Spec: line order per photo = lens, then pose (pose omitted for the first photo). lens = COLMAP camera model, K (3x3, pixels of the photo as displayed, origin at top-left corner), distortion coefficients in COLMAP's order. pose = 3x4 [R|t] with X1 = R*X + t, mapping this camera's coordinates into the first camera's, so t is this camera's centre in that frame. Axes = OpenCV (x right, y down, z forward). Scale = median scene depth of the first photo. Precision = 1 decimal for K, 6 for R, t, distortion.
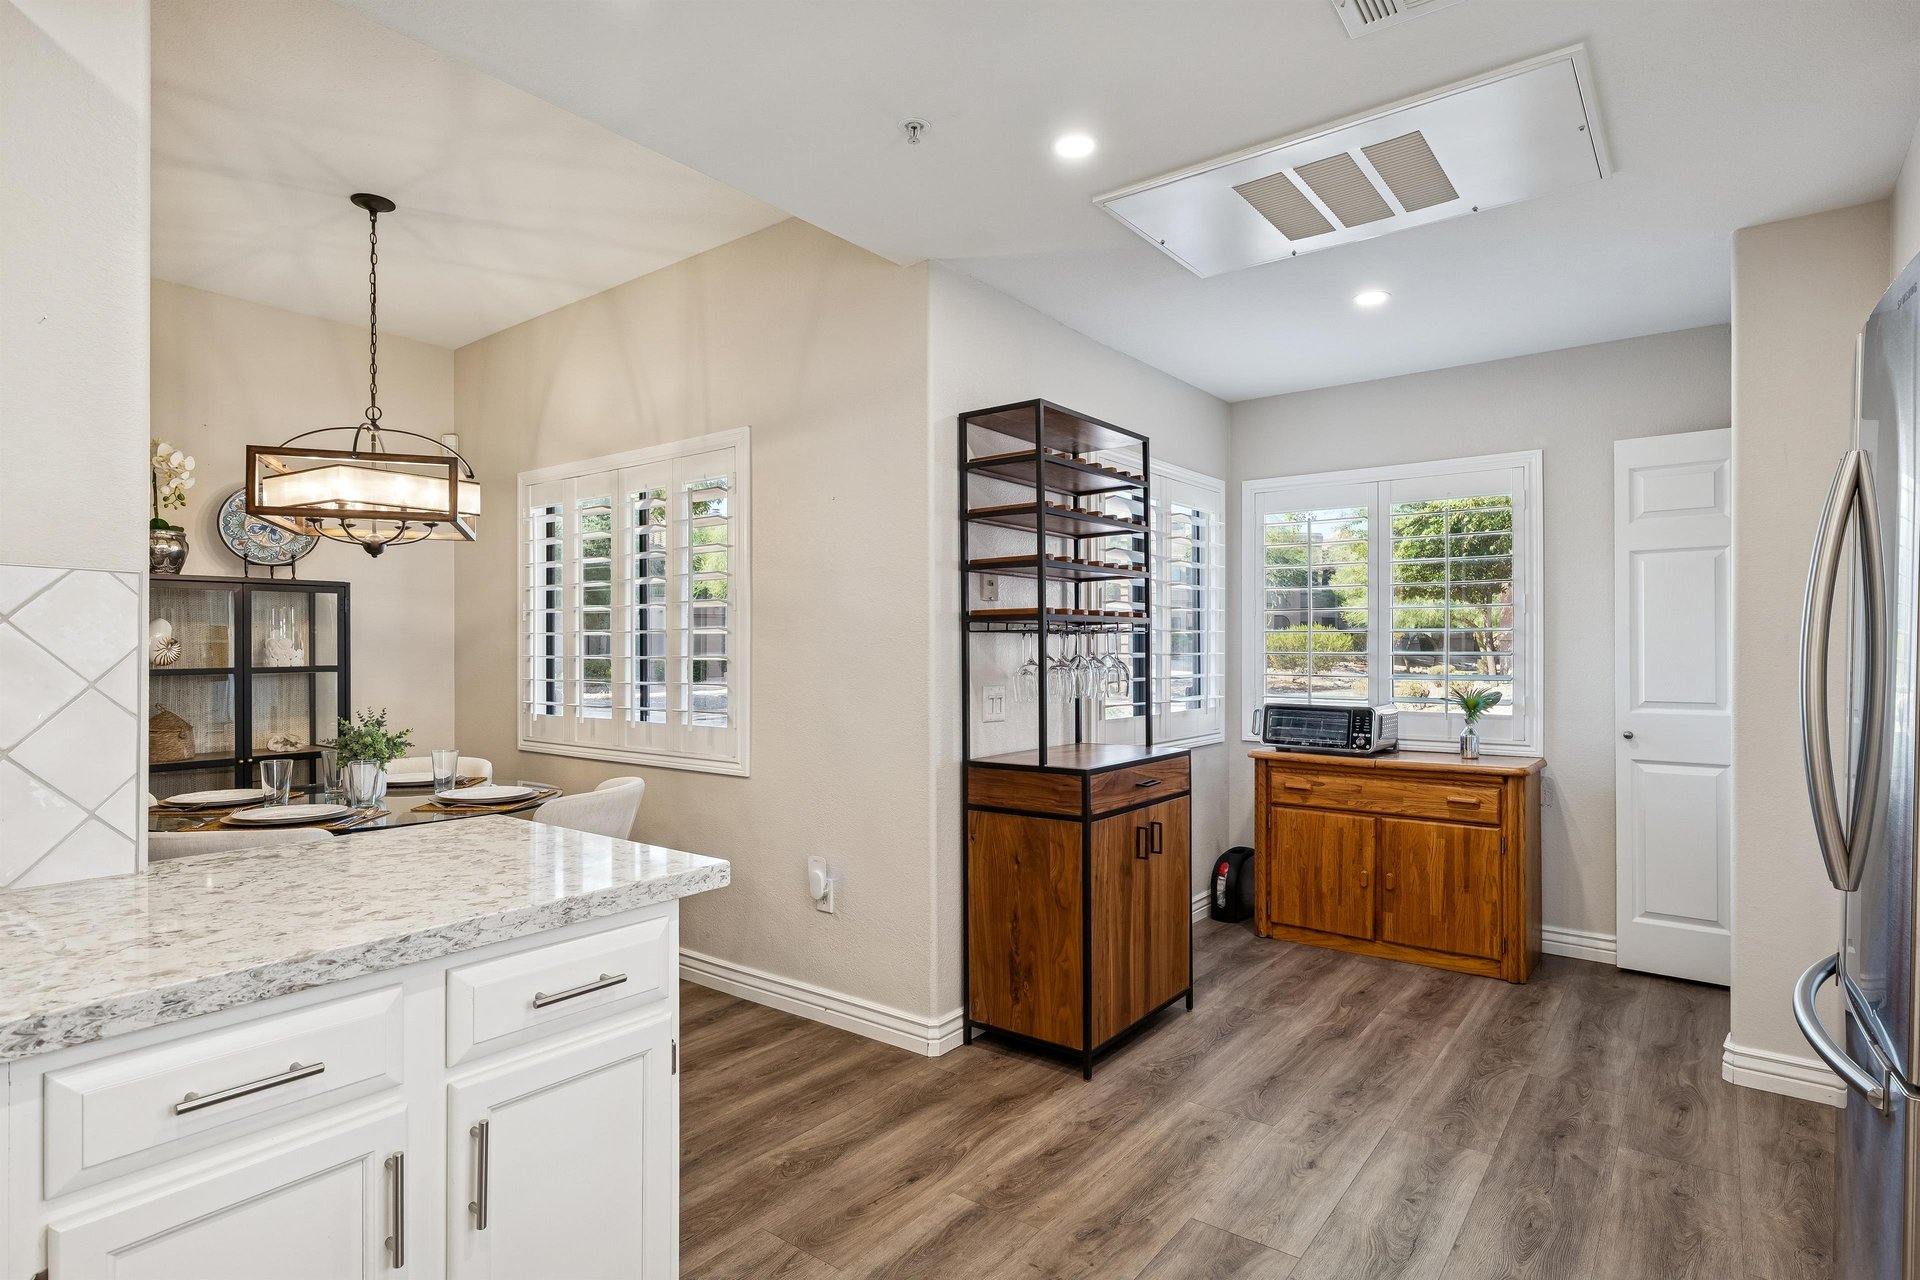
lens RADIAL K [[1033.2, 0, 966.6], [0, 1033.2, 649.0], [0, 0, 1]] dist [0.003247, -0.001085]
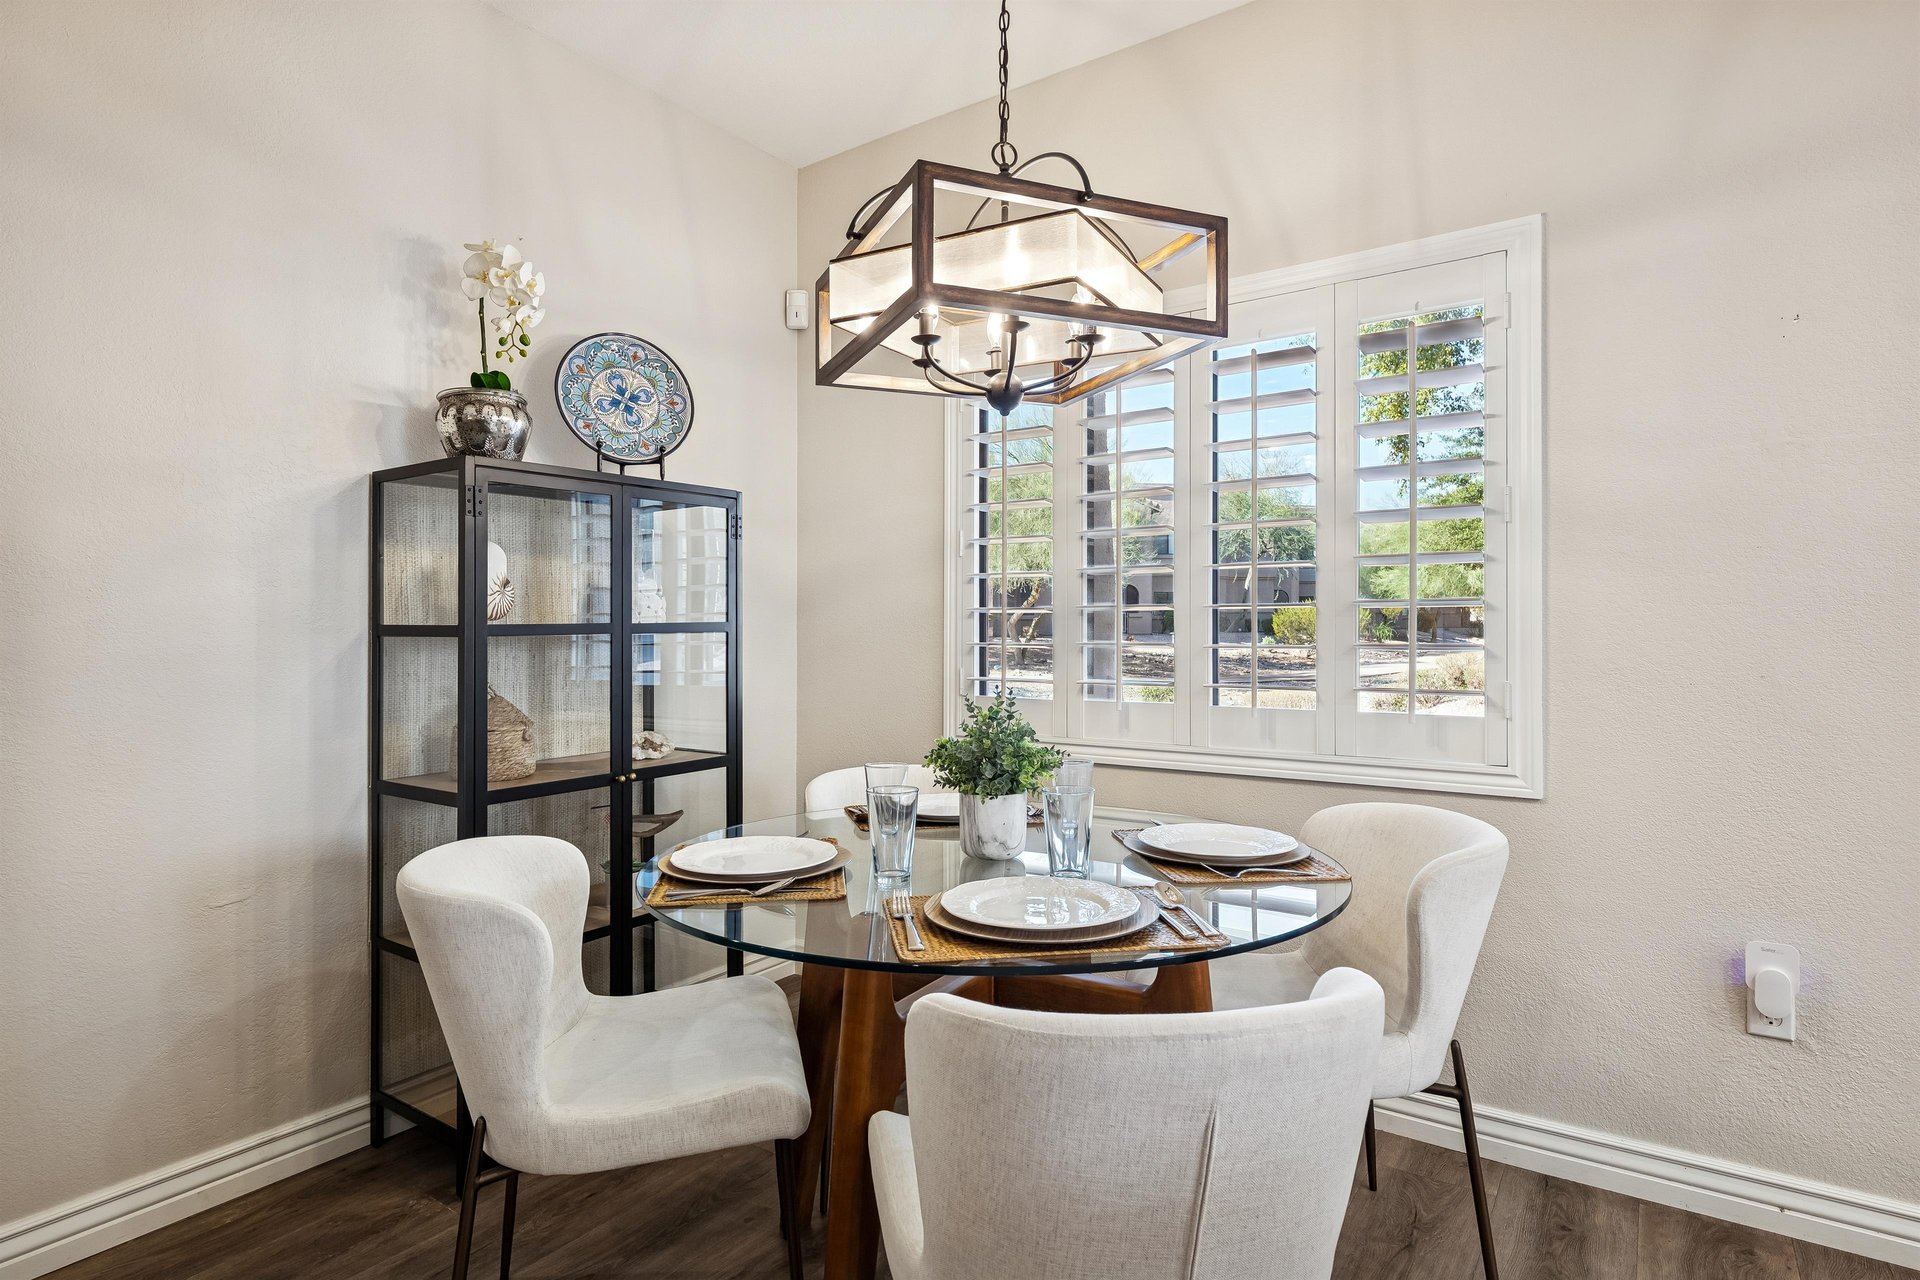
lens RADIAL K [[999.0, 0, 948.7], [0, 999.0, 613.6], [0, 0, 1]] dist [-0.000226, -0.000203]
pose [[0.998908, -0.004600, 0.046487, -0.543552], [0.004265, 0.999964, 0.007301, 0.008289], [-0.046519, -0.007095, 0.998892, 0.411105]]
